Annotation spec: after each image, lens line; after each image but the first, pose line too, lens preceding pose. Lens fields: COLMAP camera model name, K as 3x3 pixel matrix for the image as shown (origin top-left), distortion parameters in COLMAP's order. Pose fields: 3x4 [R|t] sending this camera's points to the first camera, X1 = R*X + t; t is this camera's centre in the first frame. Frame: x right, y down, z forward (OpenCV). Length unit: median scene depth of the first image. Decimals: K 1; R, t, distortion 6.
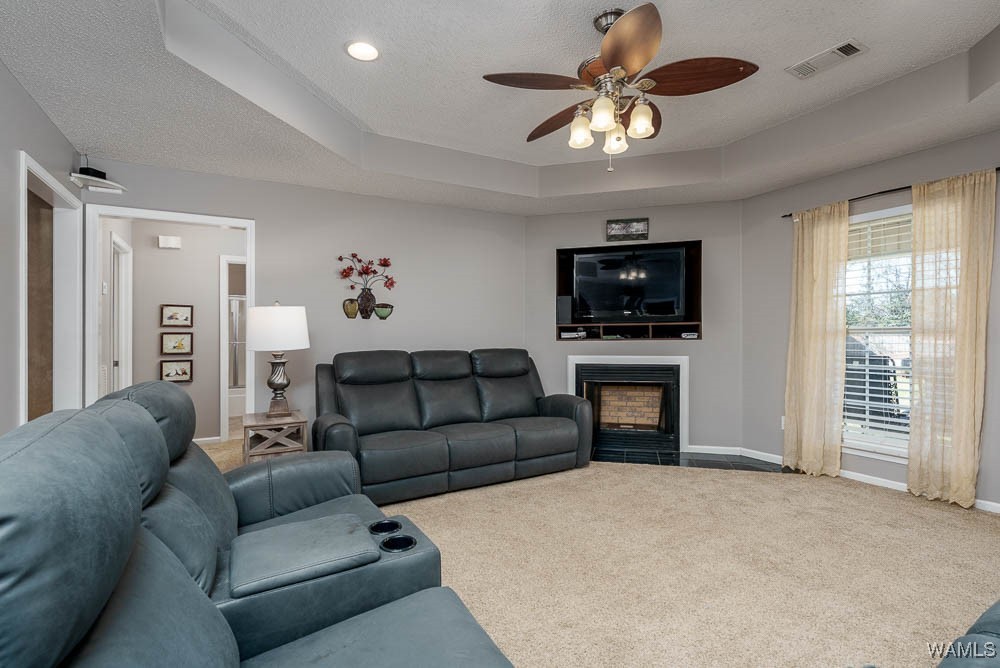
lens RADIAL K [[475.8, 0, 502.7], [0, 475.8, 336.7], [0, 0, 1]] dist [0.003673, 0.001011]
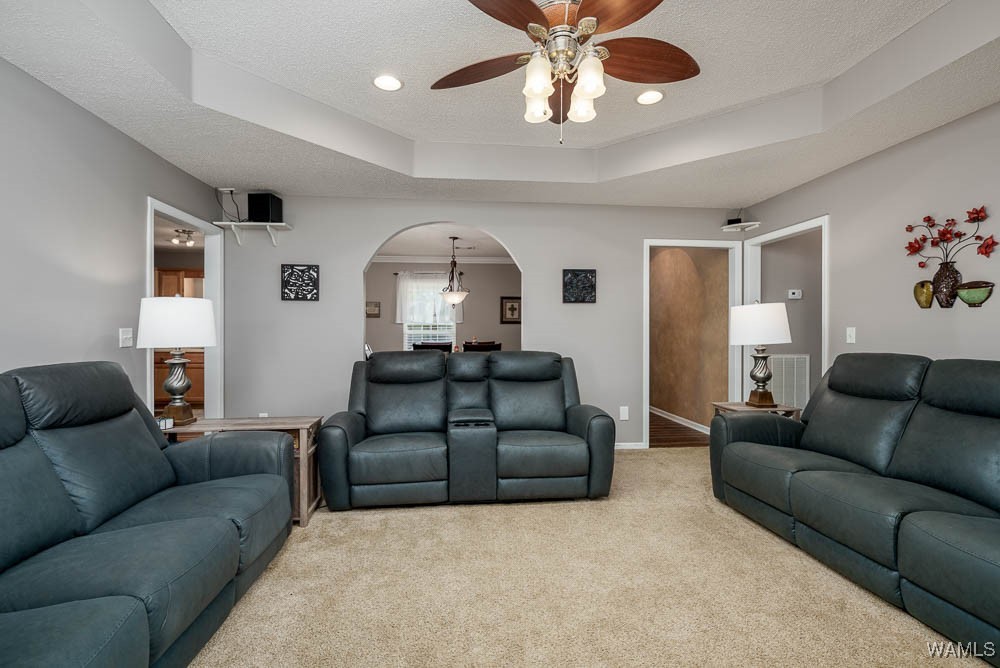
lens RADIAL K [[475.8, 0, 501.5], [0, 475.8, 332.1], [0, 0, 1]] dist [0.003673, 0.001011]
pose [[-0.402308, 0.003419, -0.915498, 0.587819], [-0.005578, 0.999965, 0.006186, -0.003908], [0.915487, 0.007595, -0.402275, 0.703561]]
